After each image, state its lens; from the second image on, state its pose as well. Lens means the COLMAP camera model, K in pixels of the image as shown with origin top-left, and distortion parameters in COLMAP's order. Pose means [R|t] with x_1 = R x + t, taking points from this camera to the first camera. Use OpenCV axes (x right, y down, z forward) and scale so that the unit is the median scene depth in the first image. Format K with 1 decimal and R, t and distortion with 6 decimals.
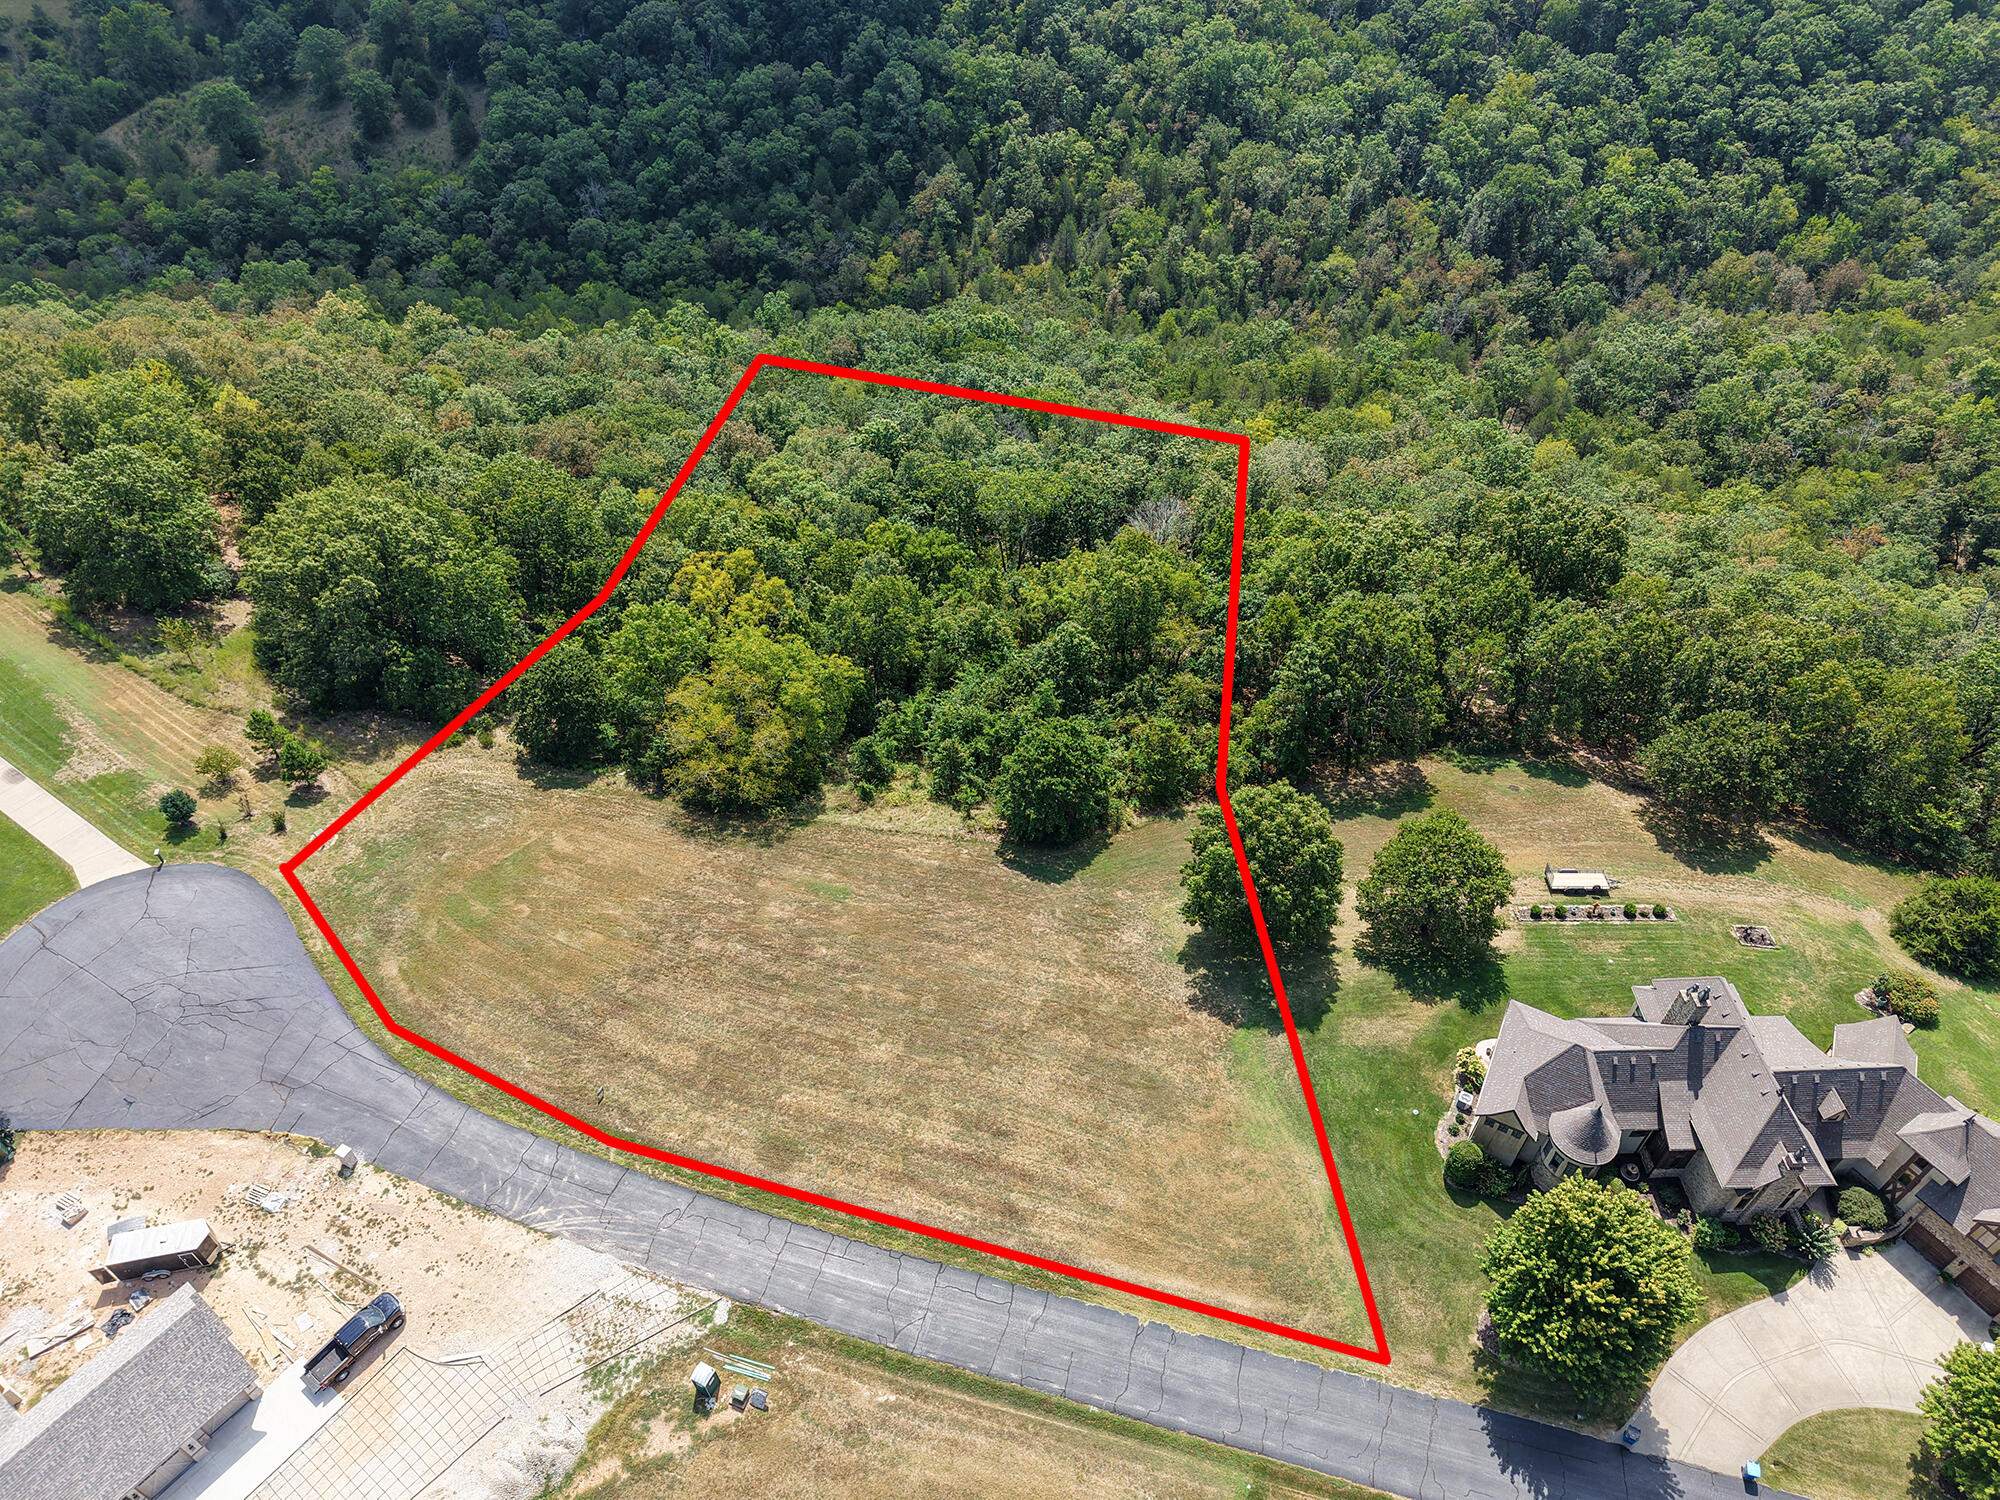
lens RADIAL K [[1334.1, 0, 1003.6], [0, 1334.1, 750.4], [0, 0, 1]] dist [0.040070, -0.046844]
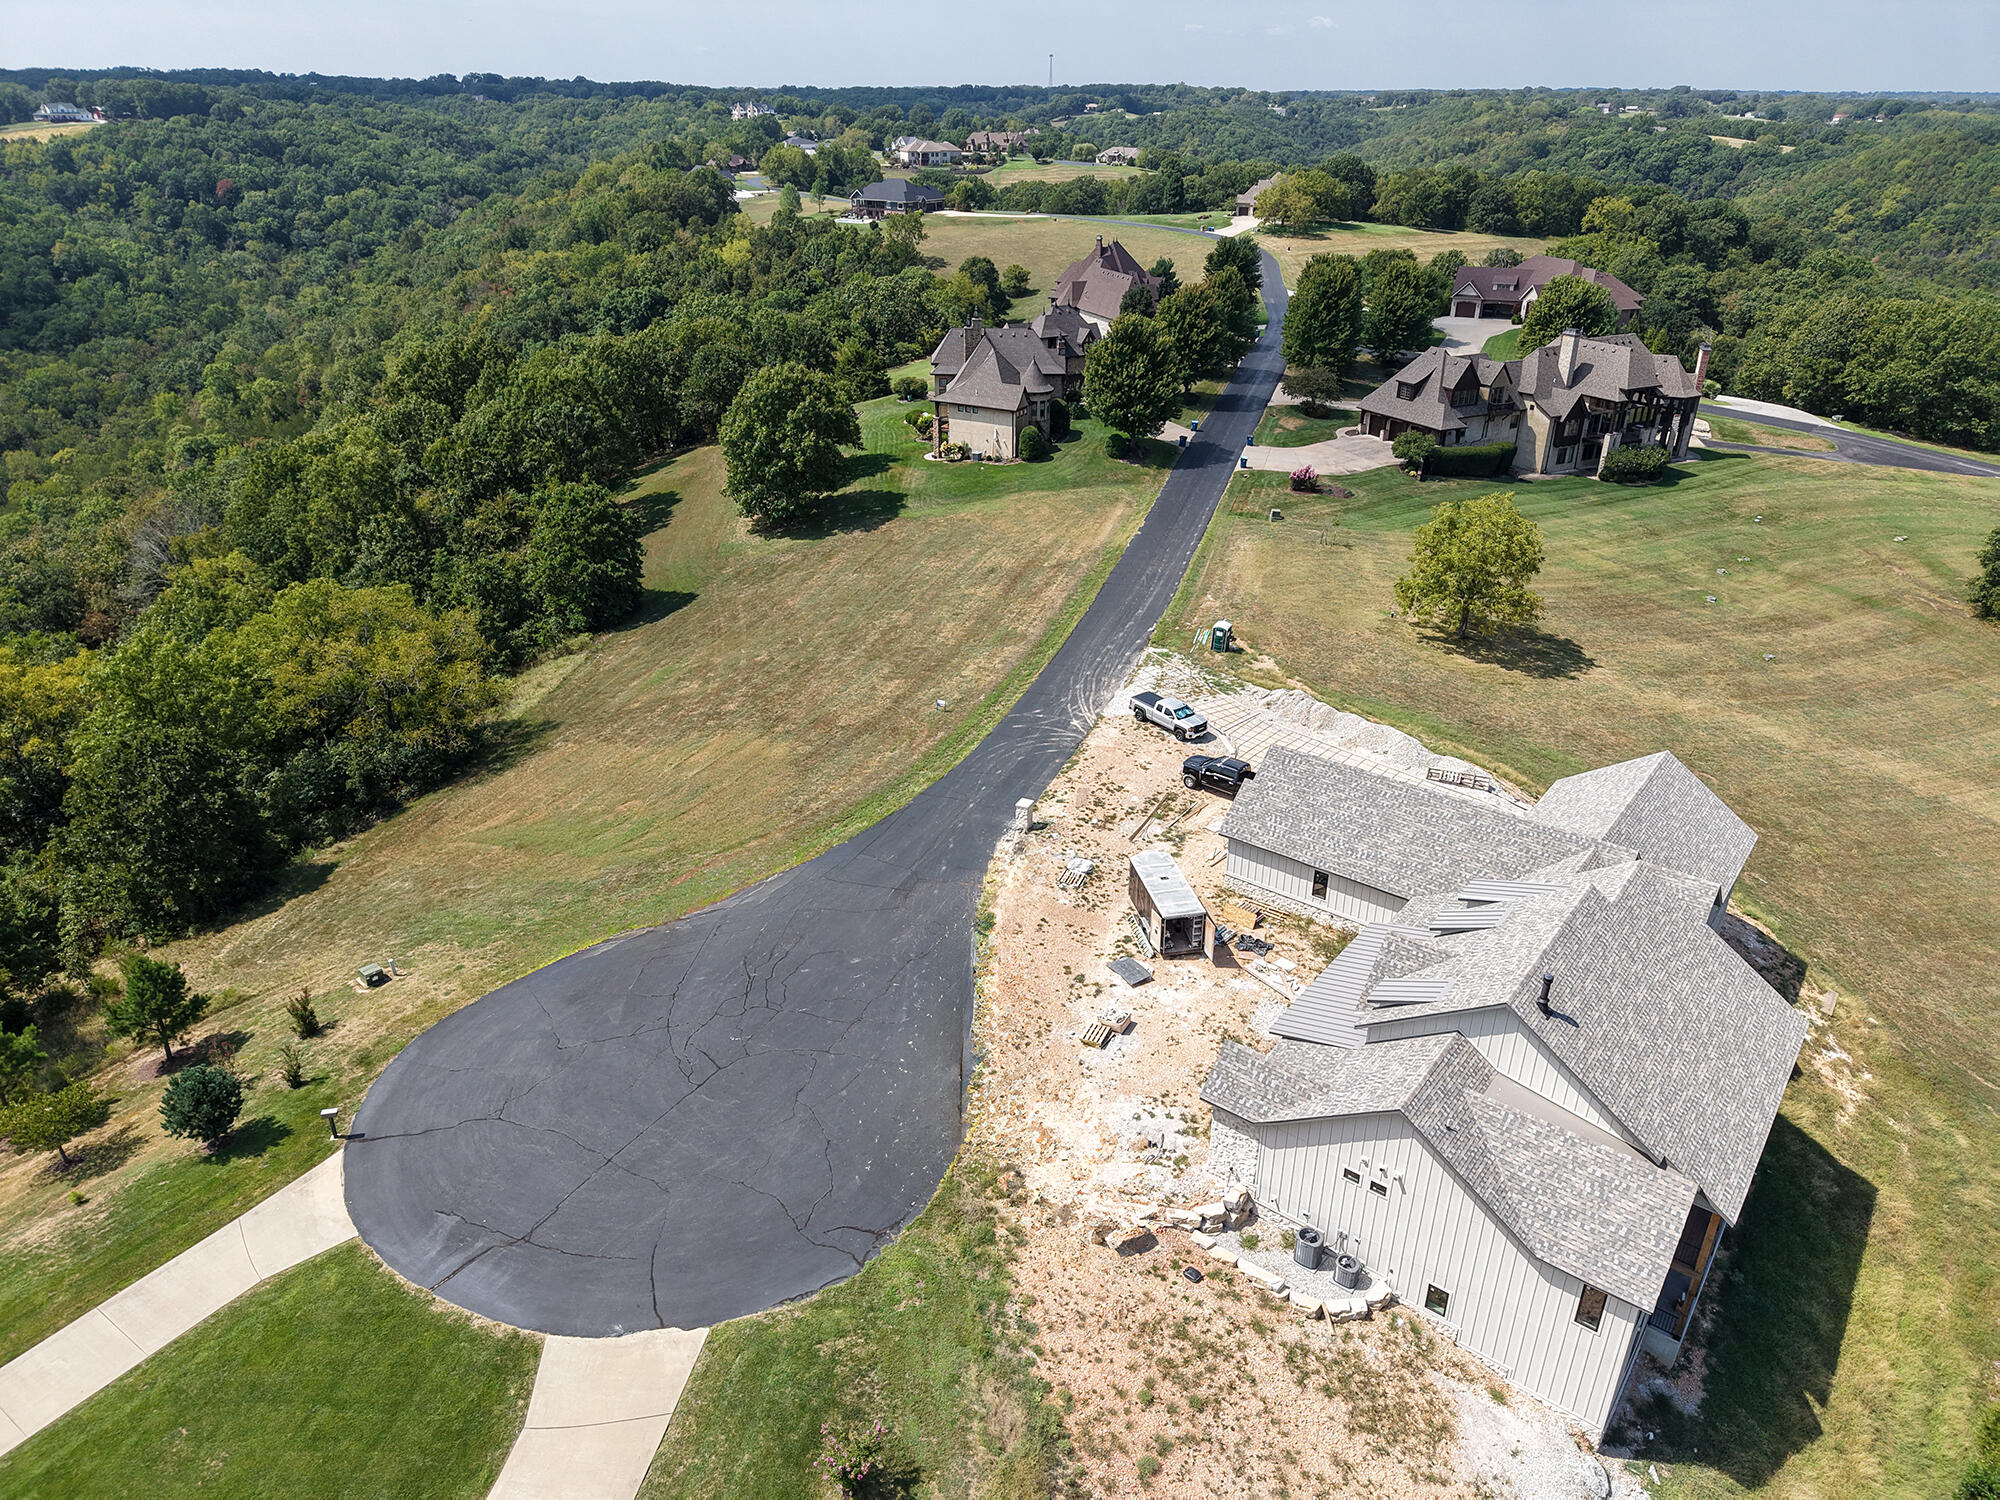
lens RADIAL K [[1299.7, 0, 997.8], [0, 1299.7, 799.4], [0, 0, 1]] dist [0.048345, -0.042200]
pose [[0.007373, -0.485849, 0.874012, -1.057121], [0.695350, 0.630619, 0.344685, 0.013325], [-0.718633, 0.605203, 0.342485, 0.666762]]
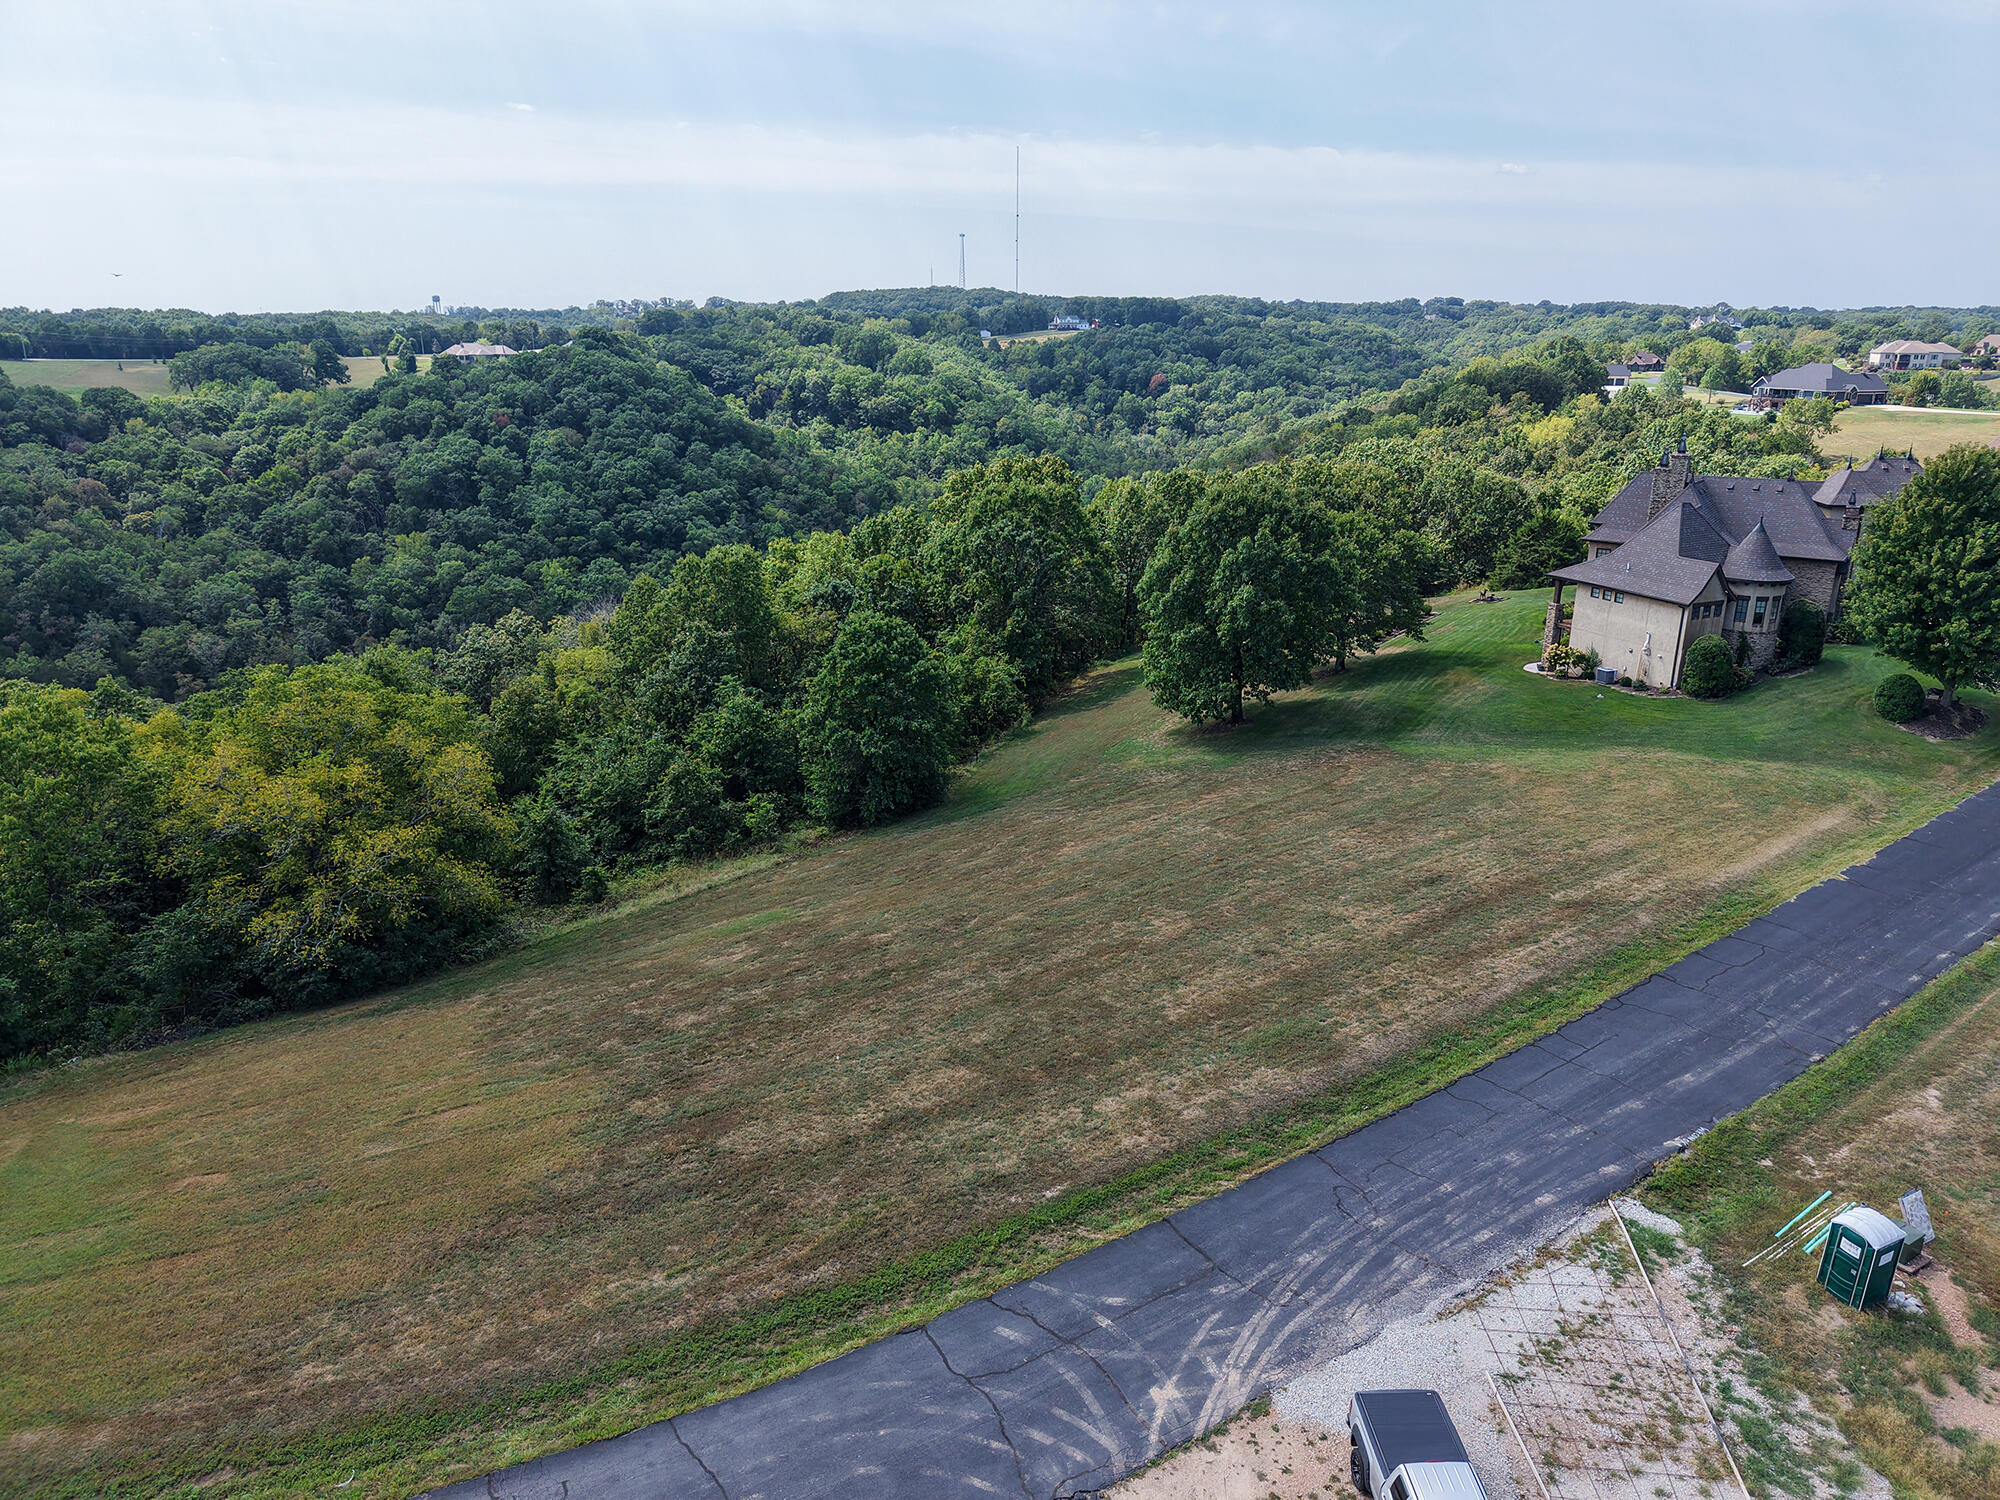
lens RADIAL K [[1334.1, 0, 1003.6], [0, 1334.1, 750.4], [0, 0, 1]] dist [0.040070, -0.046844]
pose [[0.612117, -0.251538, 0.749694, -0.504402], [0.555753, 0.811279, -0.181565, 0.225954], [-0.562540, 0.527784, 0.636391, 0.652947]]
